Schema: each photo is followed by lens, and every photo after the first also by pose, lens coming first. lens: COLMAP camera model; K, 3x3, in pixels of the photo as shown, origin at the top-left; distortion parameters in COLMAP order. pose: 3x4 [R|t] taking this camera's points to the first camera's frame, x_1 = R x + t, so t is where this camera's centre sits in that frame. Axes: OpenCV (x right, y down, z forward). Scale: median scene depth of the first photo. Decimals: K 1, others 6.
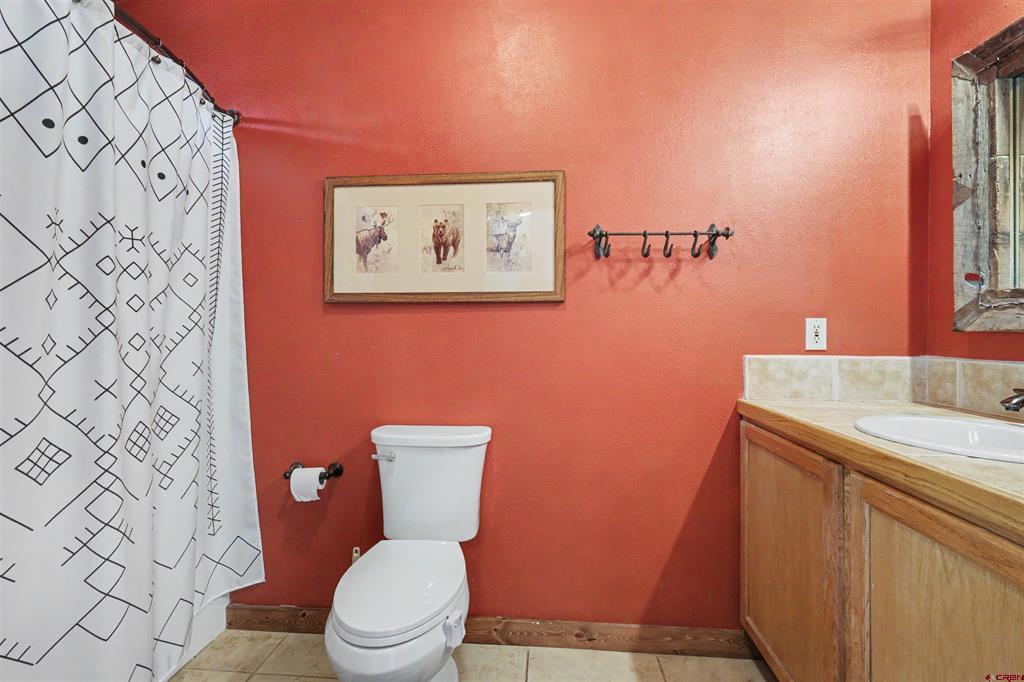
lens RADIAL K [[450.4, 0, 511.3], [0, 450.4, 333.0], [0, 0, 1]] dist [0.003333, -0.000478]
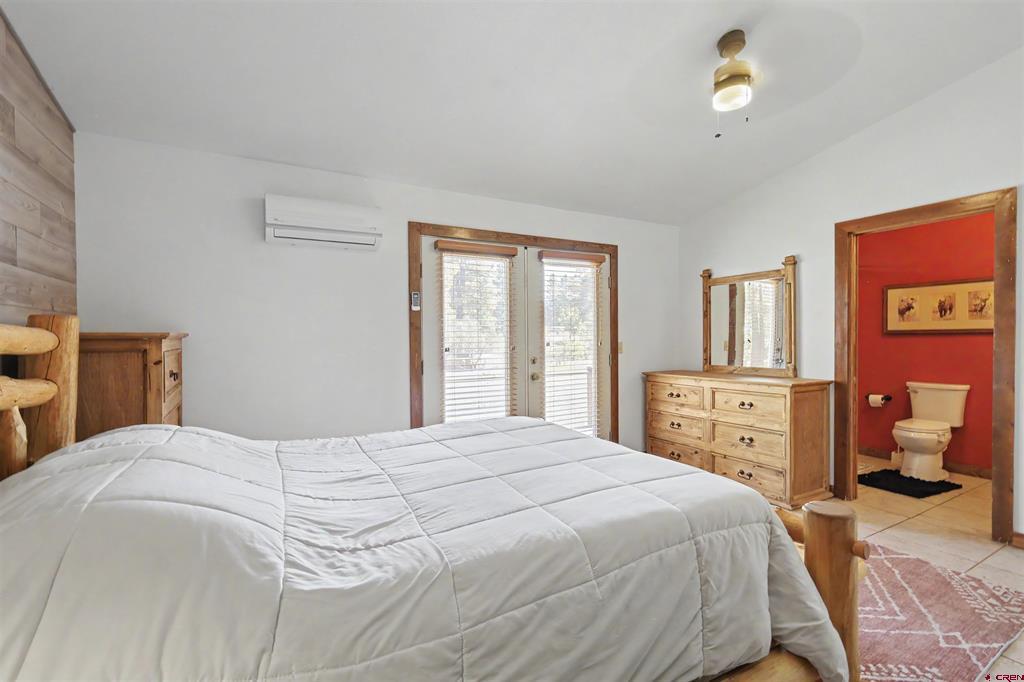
lens RADIAL K [[450.4, 0, 513.7], [0, 450.4, 341.4], [0, 0, 1]] dist [0.003333, -0.000478]
pose [[0.556491, 0.002308, -0.830850, 0.588094], [-0.000976, 0.999997, 0.002125, -0.027241], [0.830853, -0.000372, 0.556492, -2.311872]]
